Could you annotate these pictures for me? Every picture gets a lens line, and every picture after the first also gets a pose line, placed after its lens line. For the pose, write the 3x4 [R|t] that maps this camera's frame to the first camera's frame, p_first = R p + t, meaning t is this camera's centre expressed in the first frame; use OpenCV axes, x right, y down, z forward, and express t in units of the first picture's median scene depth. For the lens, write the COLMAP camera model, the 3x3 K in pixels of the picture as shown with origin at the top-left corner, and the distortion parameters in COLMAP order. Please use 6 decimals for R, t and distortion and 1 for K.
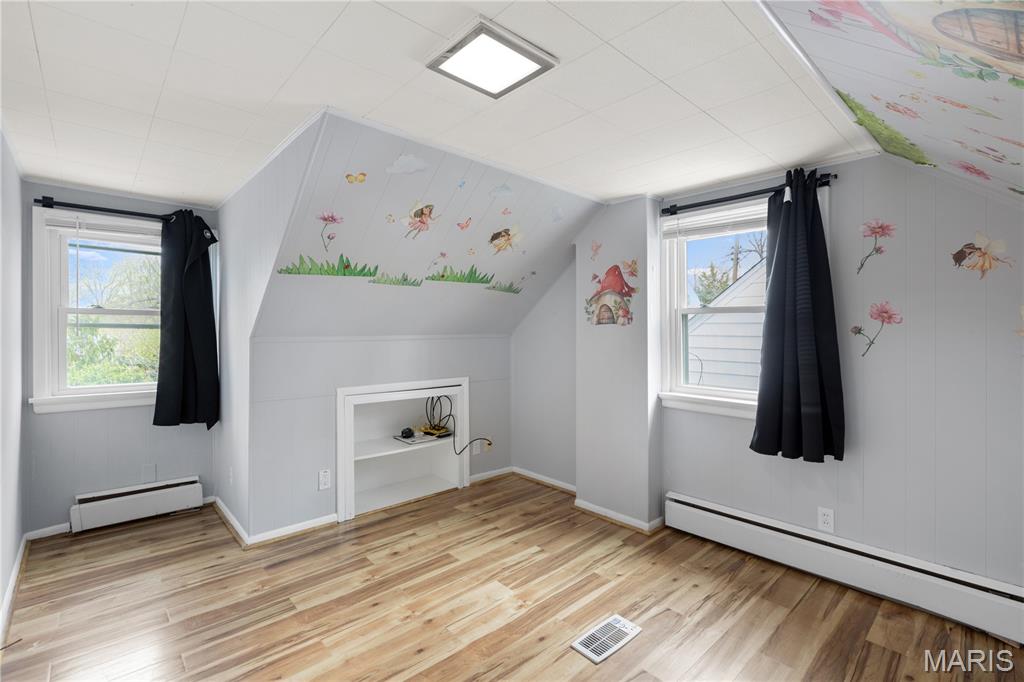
lens RADIAL K [[470.3, 0, 510.8], [0, 470.3, 330.6], [0, 0, 1]] dist [-0.002352, -0.000078]
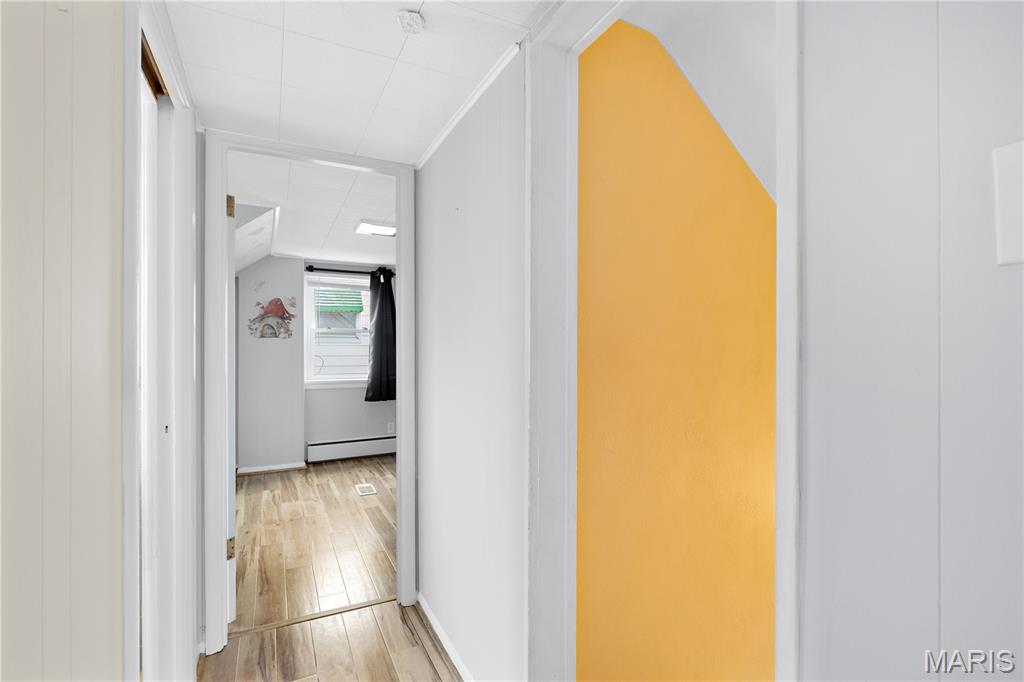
lens RADIAL K [[478.9, 0, 511.0], [0, 478.9, 344.0], [0, 0, 1]] dist [-0.000061, 0.000019]
pose [[0.264049, 0.003238, 0.964504, -1.070796], [0.005997, 0.999970, -0.004998, 0.018394], [-0.964491, 0.007104, 0.264022, -0.112434]]
